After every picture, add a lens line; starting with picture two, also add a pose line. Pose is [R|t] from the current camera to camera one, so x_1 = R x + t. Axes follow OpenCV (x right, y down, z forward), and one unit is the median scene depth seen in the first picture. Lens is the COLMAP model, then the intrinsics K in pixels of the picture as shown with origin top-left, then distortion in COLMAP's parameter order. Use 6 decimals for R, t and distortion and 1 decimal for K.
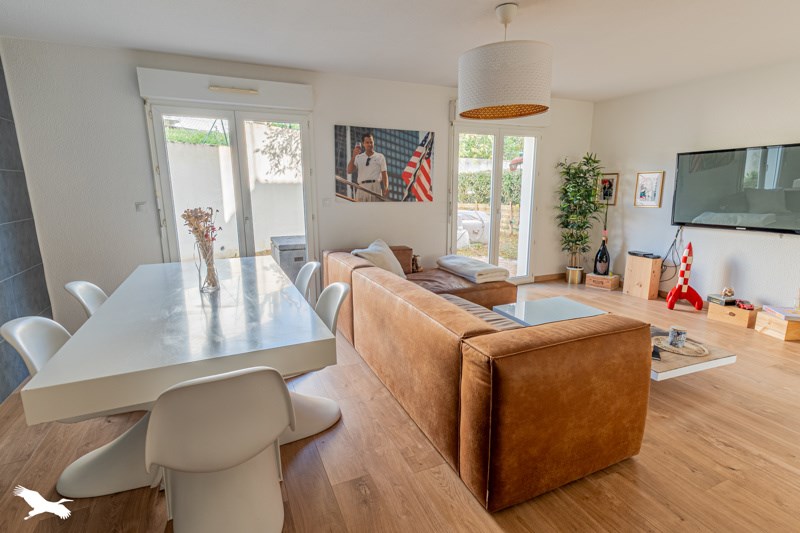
lens RADIAL K [[386.2, 0, 402.8], [0, 386.2, 272.5], [0, 0, 1]] dist [0.005958, 0.001229]
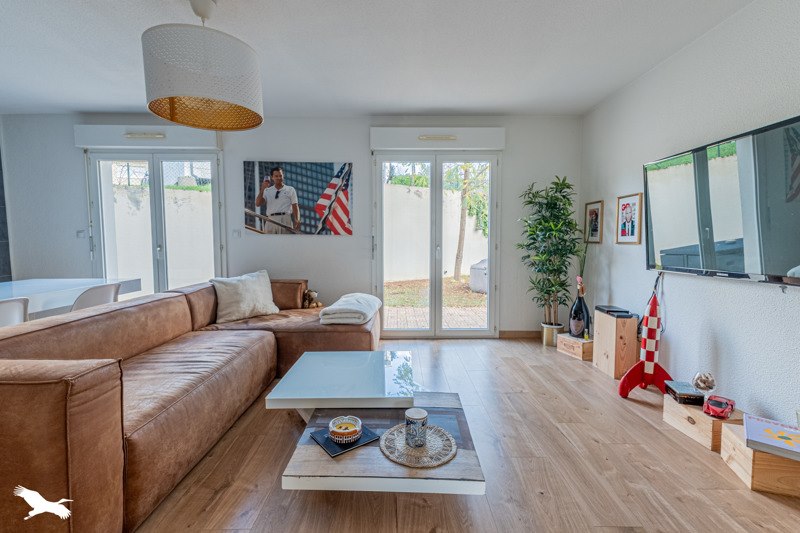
lens RADIAL K [[386.2, 0, 408.0], [0, 386.2, 266.0], [0, 0, 1]] dist [0.005958, 0.001229]
pose [[0.918572, 0.033286, -0.393850, 0.595480], [-0.089245, 0.988181, -0.124630, -0.008590], [0.385047, 0.149631, 0.910686, 0.233799]]
